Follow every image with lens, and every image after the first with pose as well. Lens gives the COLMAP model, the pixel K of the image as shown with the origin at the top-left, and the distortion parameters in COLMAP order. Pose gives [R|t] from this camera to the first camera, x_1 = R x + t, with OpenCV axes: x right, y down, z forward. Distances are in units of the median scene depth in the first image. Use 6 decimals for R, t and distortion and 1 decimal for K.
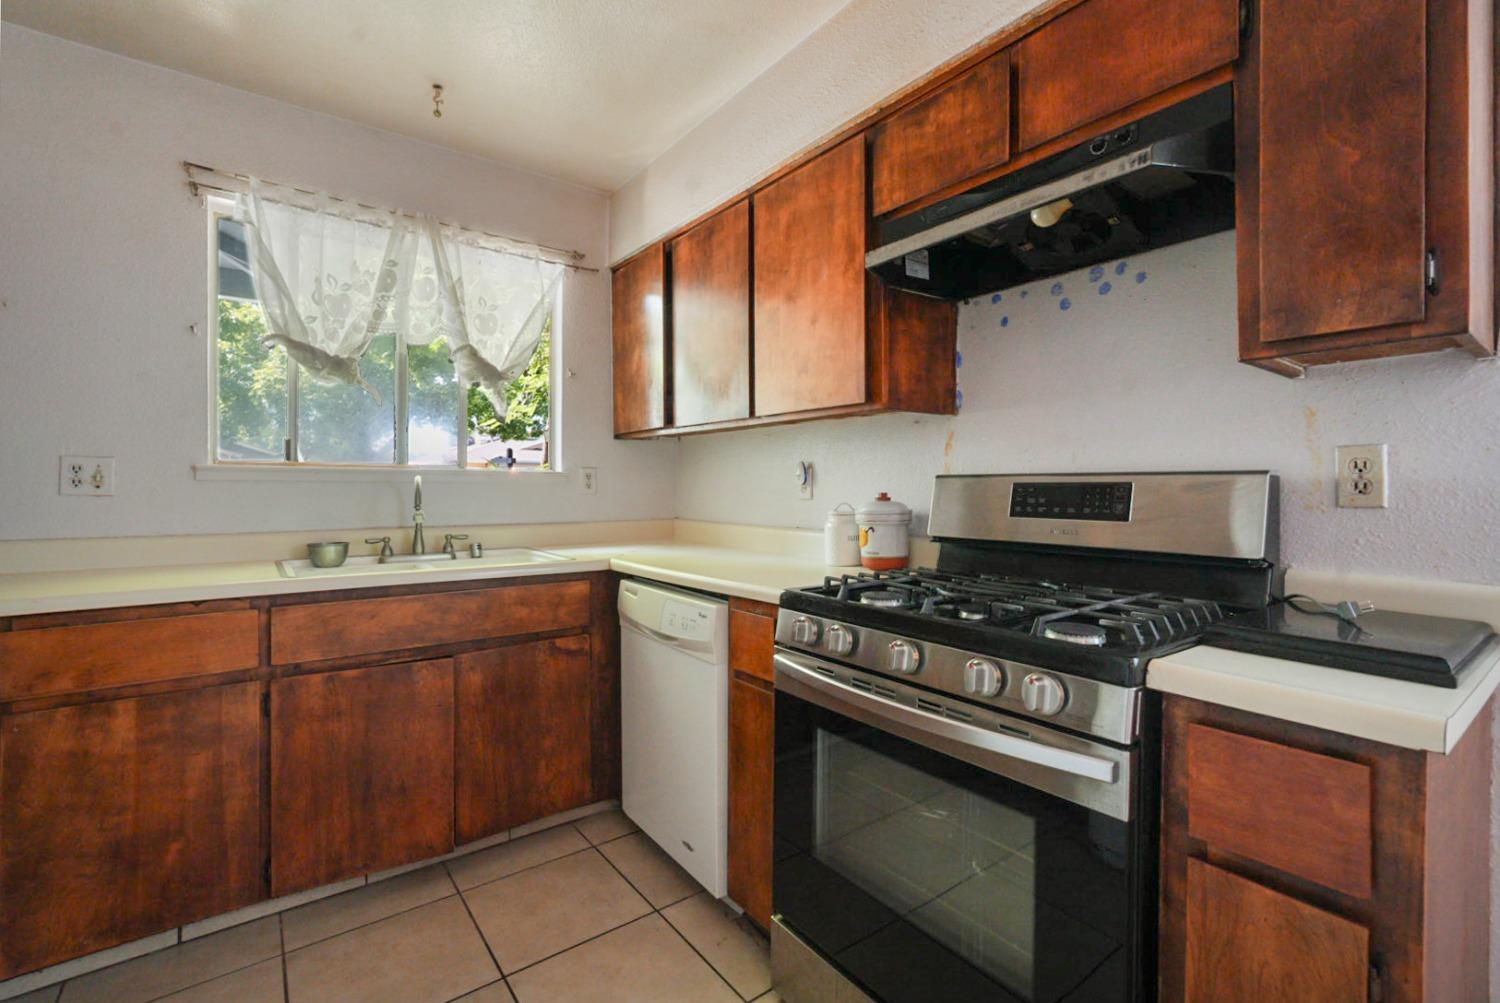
lens RADIAL K [[661.1, 0, 751.7], [0, 661.1, 487.2], [0, 0, 1]] dist [-0.013619, 0.008126]
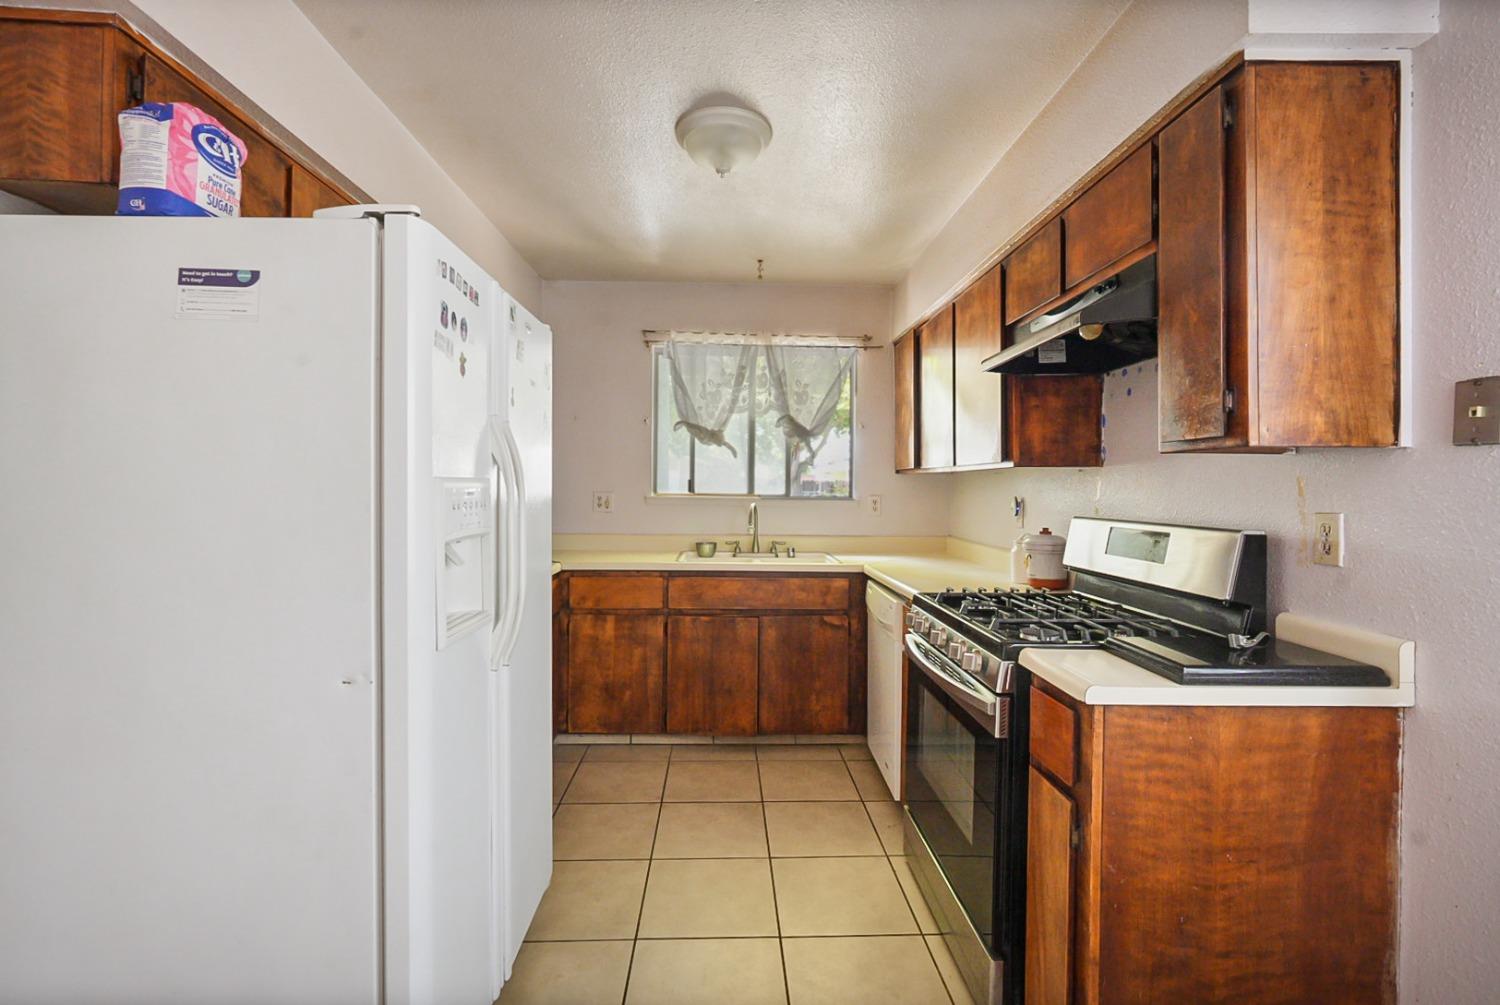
lens RADIAL K [[661.1, 0, 751.7], [0, 661.1, 488.2], [0, 0, 1]] dist [-0.013619, 0.008126]
pose [[0.821491, 0.008013, -0.570165, 0.473838], [-0.011035, 0.999937, -0.001845, -0.060298], [0.570115, 0.007807, 0.821528, -0.362315]]
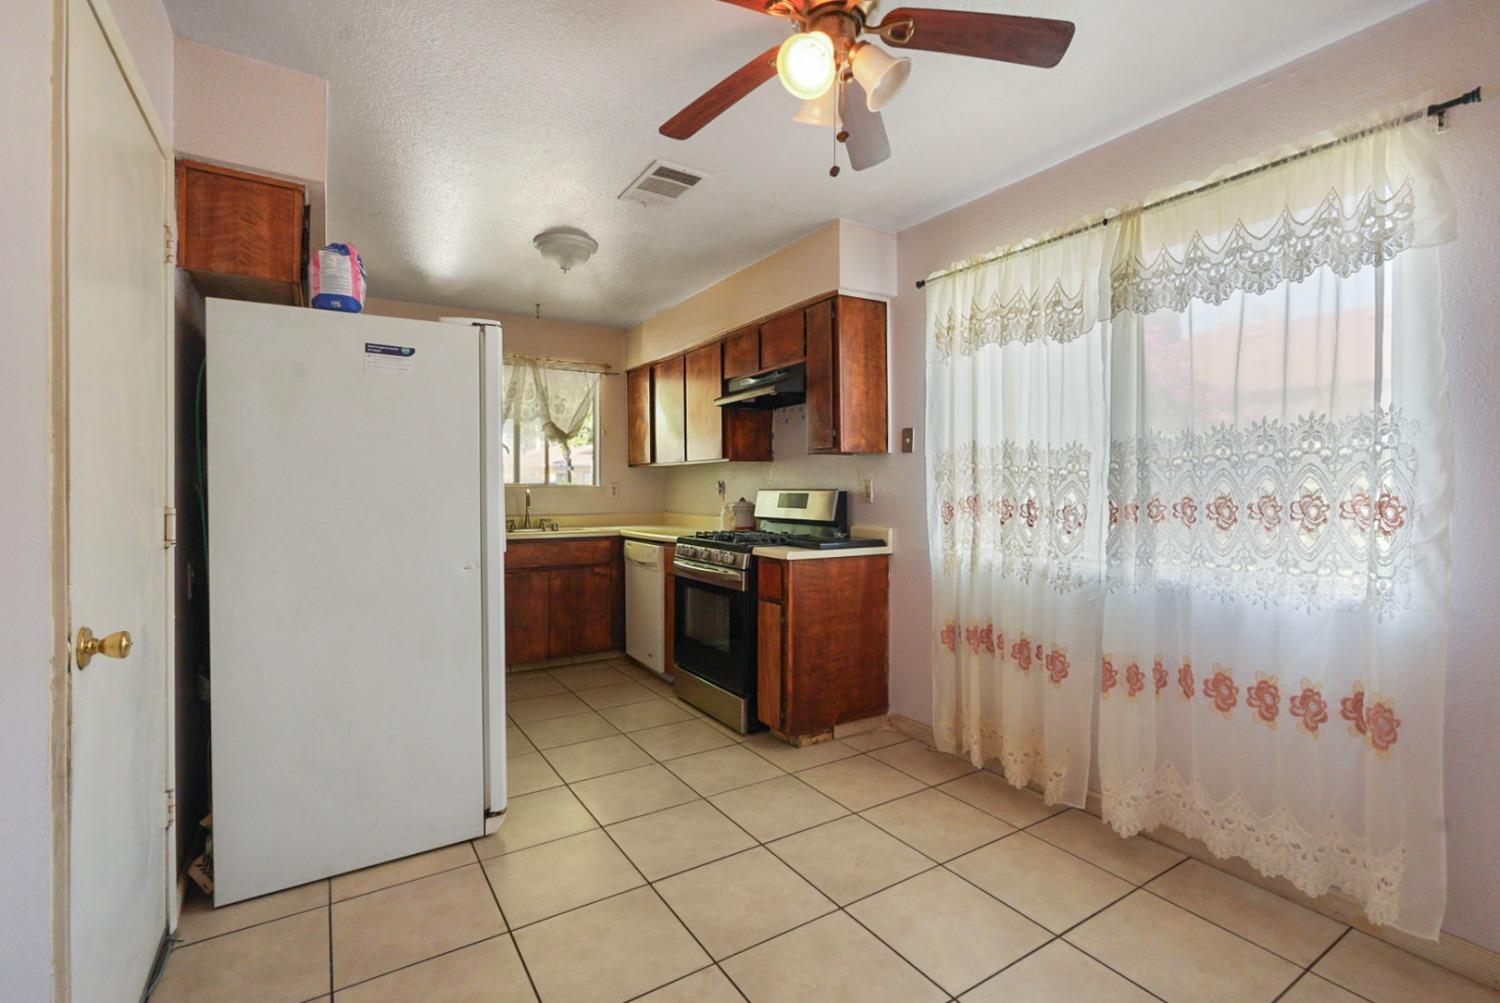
lens RADIAL K [[661.0, 0, 745.9], [0, 661.0, 498.2], [0, 0, 1]] dist [-0.000305, 0.007771]
pose [[0.995951, -0.001387, -0.089888, 0.419873], [0.002433, 0.999931, 0.011533, -0.014000], [0.089865, -0.011705, 0.995885, -1.177661]]
